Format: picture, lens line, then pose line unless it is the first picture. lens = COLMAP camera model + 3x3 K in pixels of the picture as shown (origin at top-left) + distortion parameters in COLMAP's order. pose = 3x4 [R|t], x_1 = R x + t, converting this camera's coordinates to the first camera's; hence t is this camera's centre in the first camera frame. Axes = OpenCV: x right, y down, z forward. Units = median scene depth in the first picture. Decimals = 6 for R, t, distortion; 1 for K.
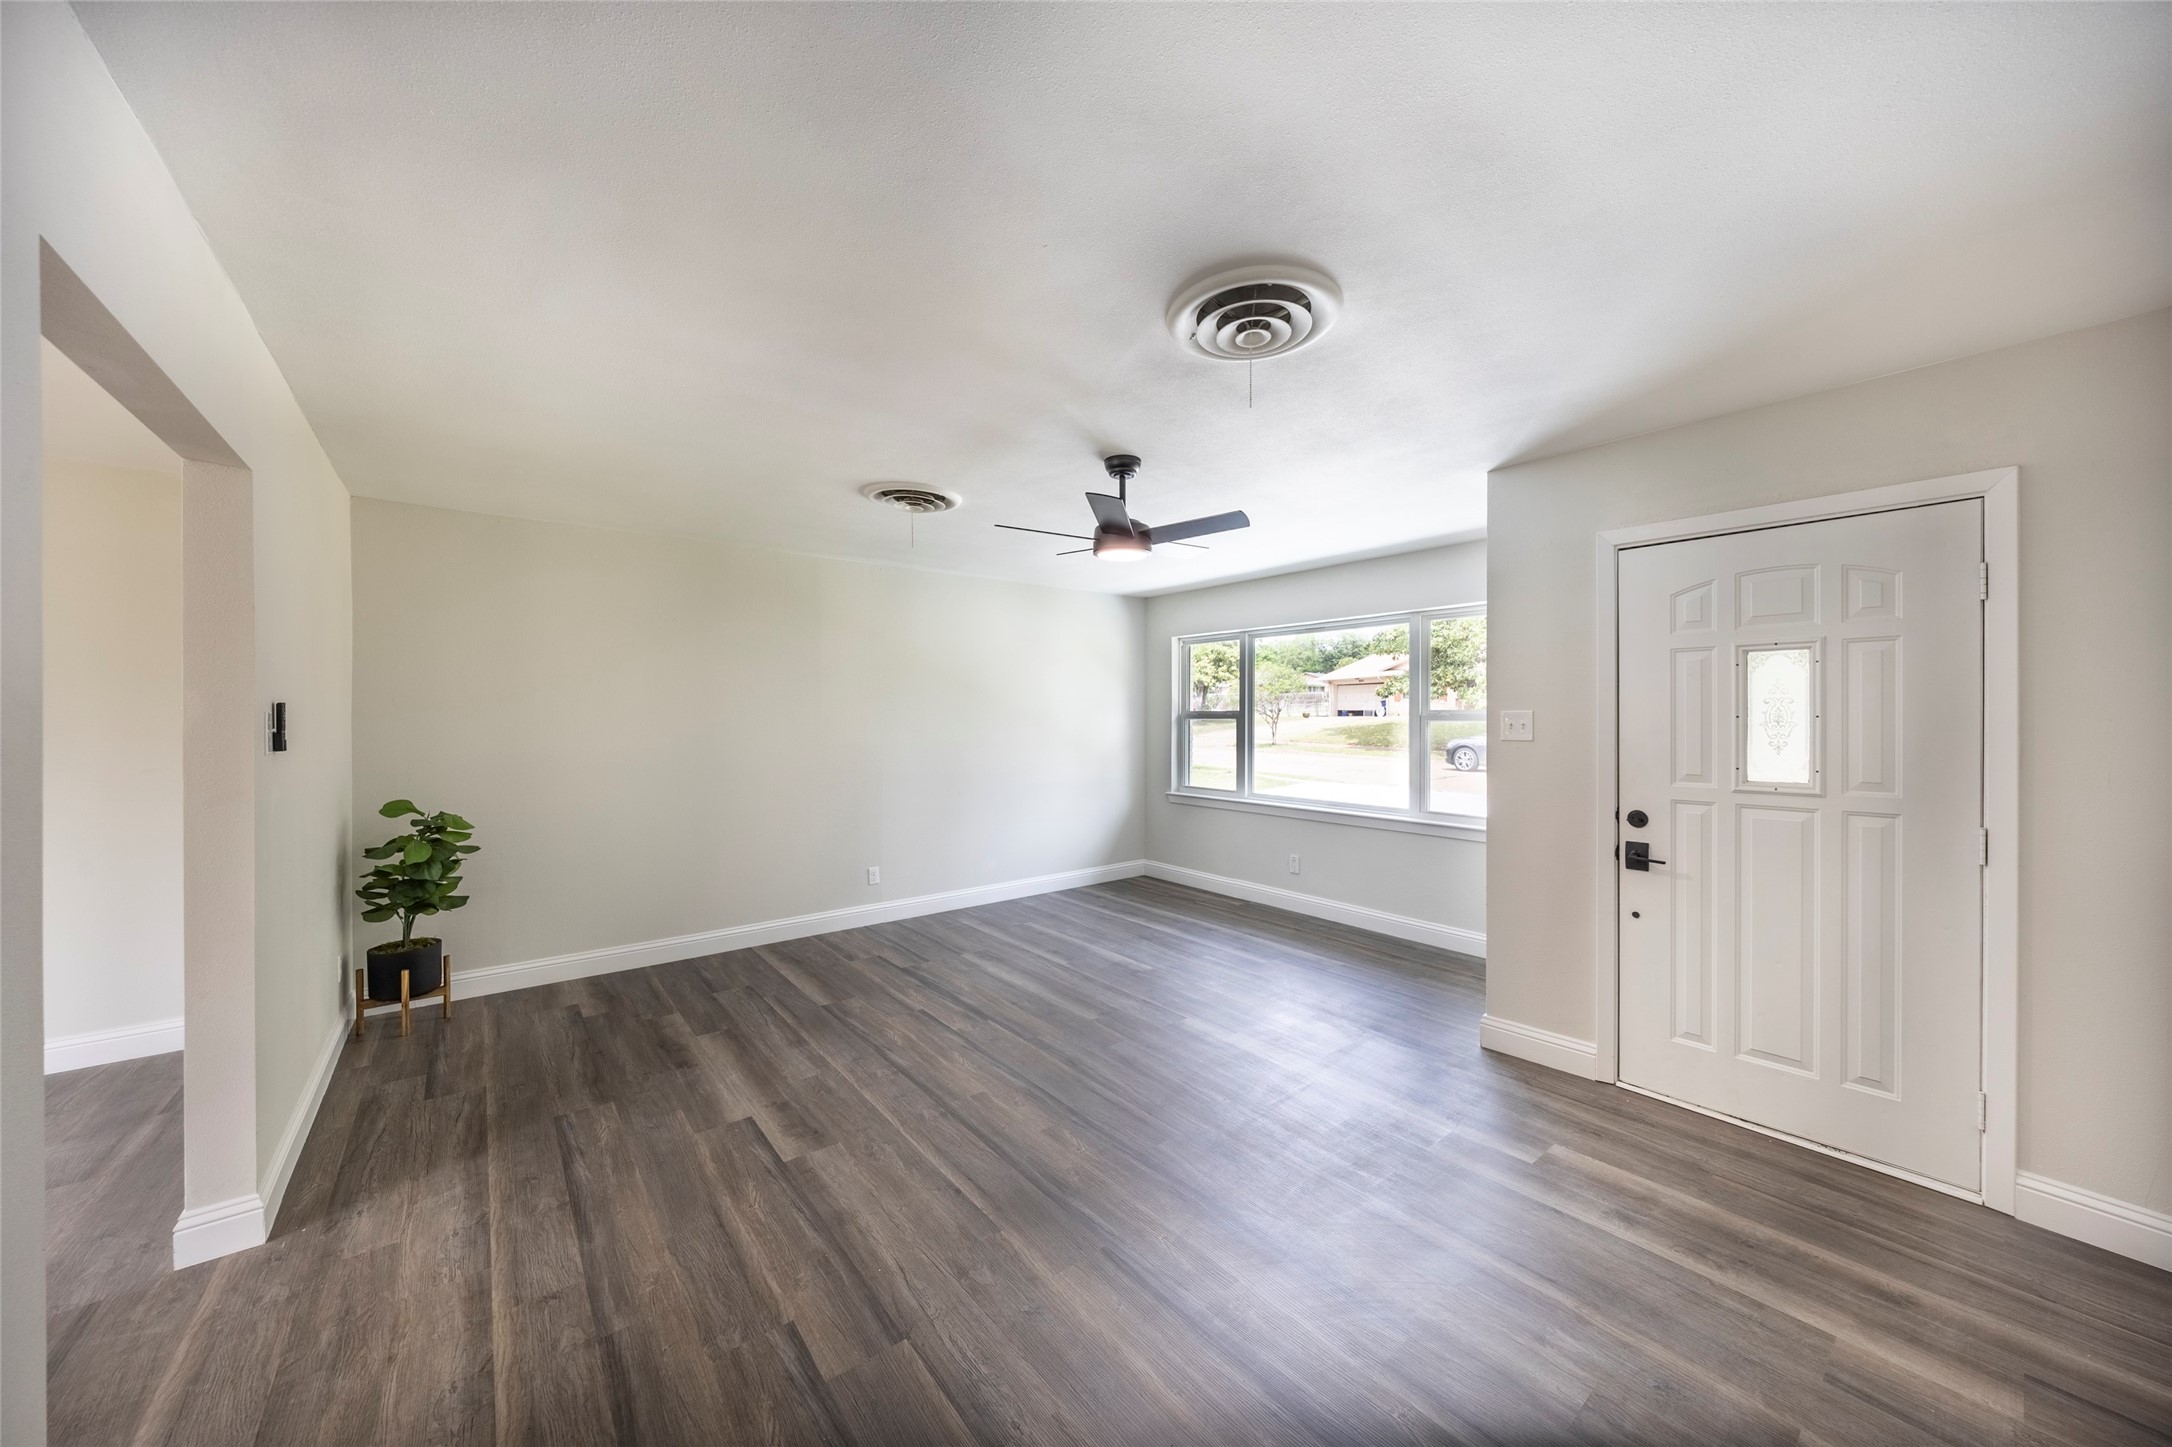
lens RADIAL K [[765.5, 0, 1090.8], [0, 765.5, 718.4], [0, 0, 1]] dist [-0.005294, -0.000011]
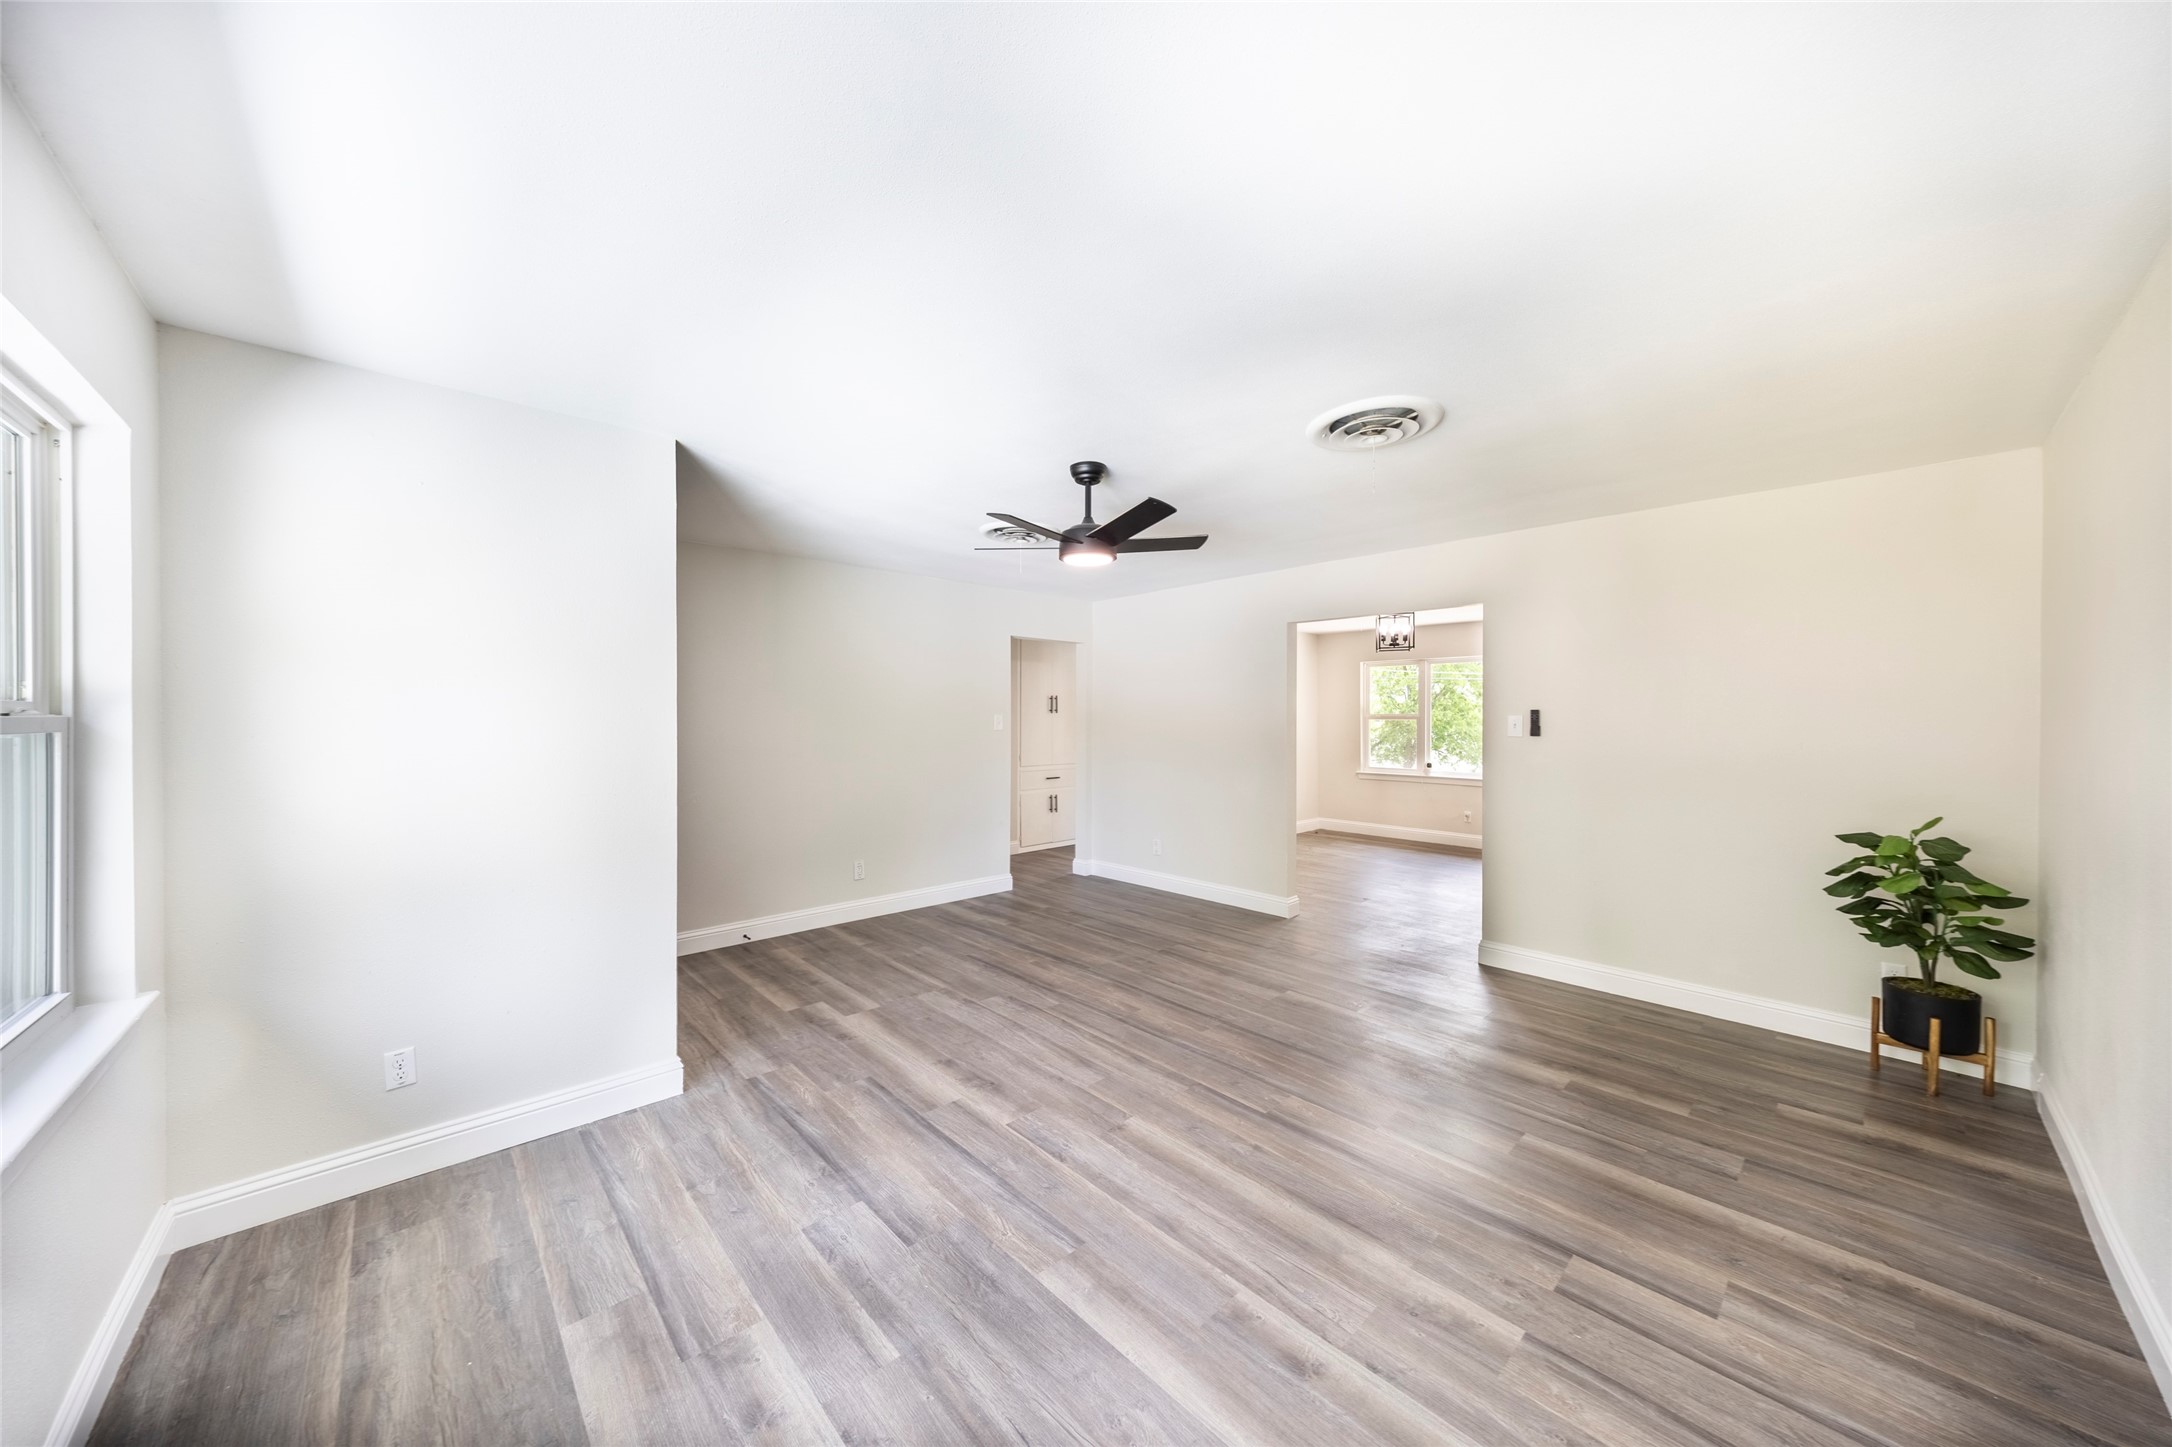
lens RADIAL K [[765.5, 0, 1072.4], [0, 765.5, 714.9], [0, 0, 1]] dist [-0.005294, -0.000011]
pose [[-0.998000, 0.000611, -0.063204, 0.131499], [0.000002, 0.999954, 0.009630, -0.017387], [0.063206, 0.009610, -0.997954, 2.097748]]
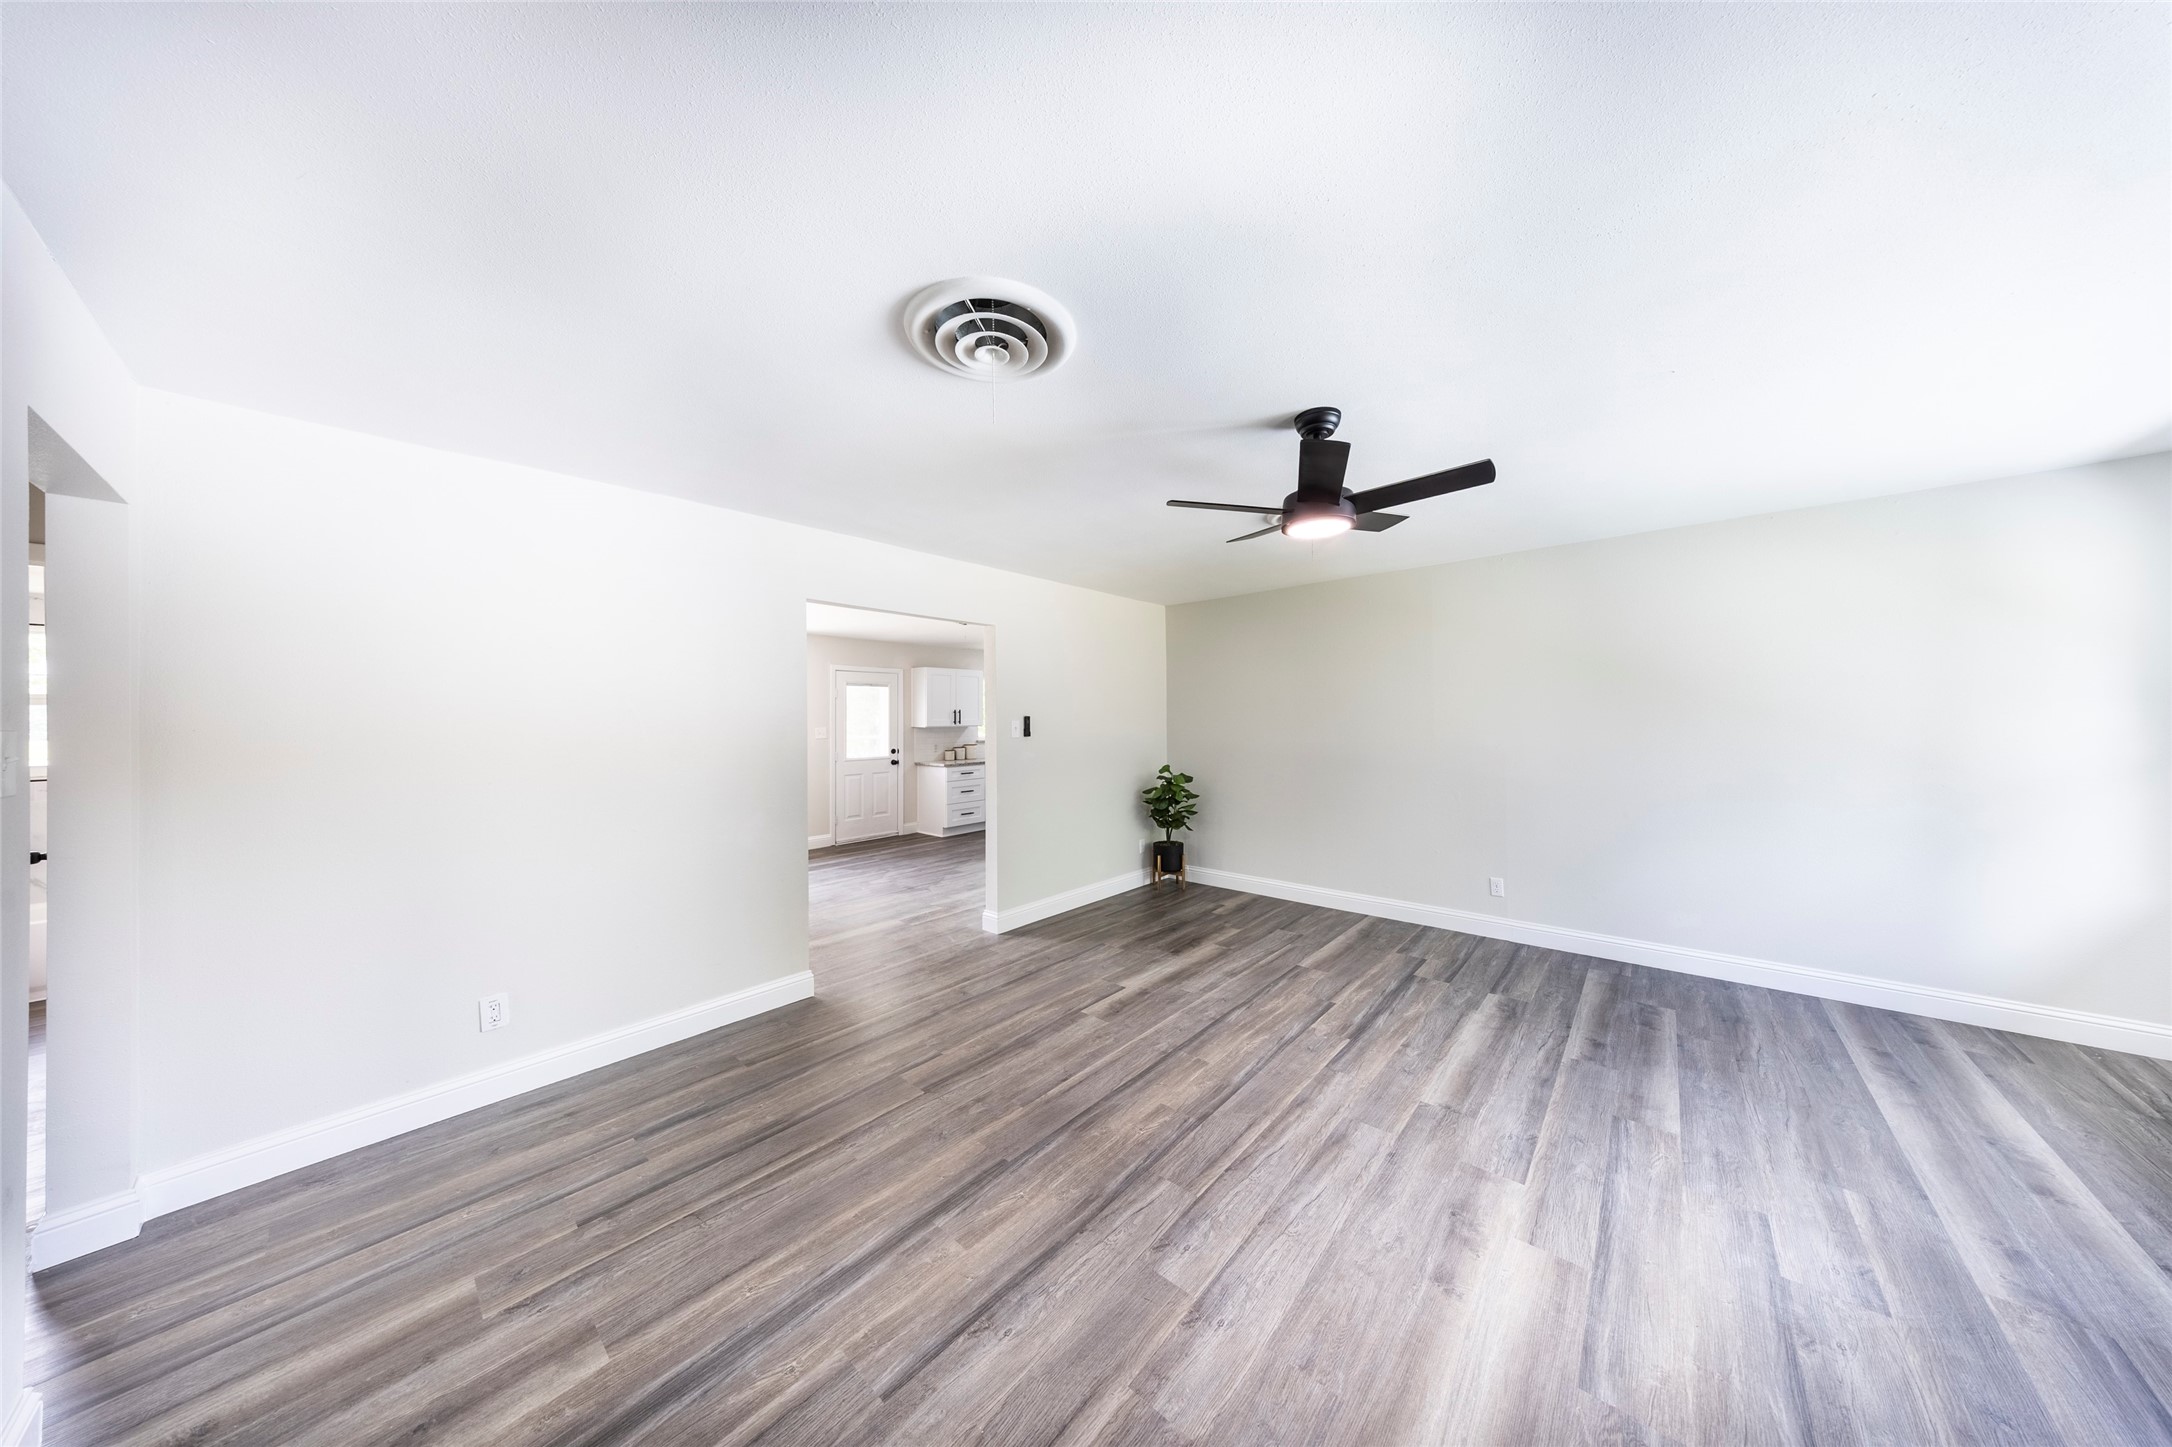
lens RADIAL K [[644.7, 0, 1110.4], [0, 644.7, 717.9], [0, 0, 1]] dist [-0.004992, 0.000032]
pose [[0.192432, 0.005390, -0.981295, 0.723046], [0.001328, 0.999983, 0.005753, -0.019609], [0.981309, -0.002410, 0.192422, 0.654826]]
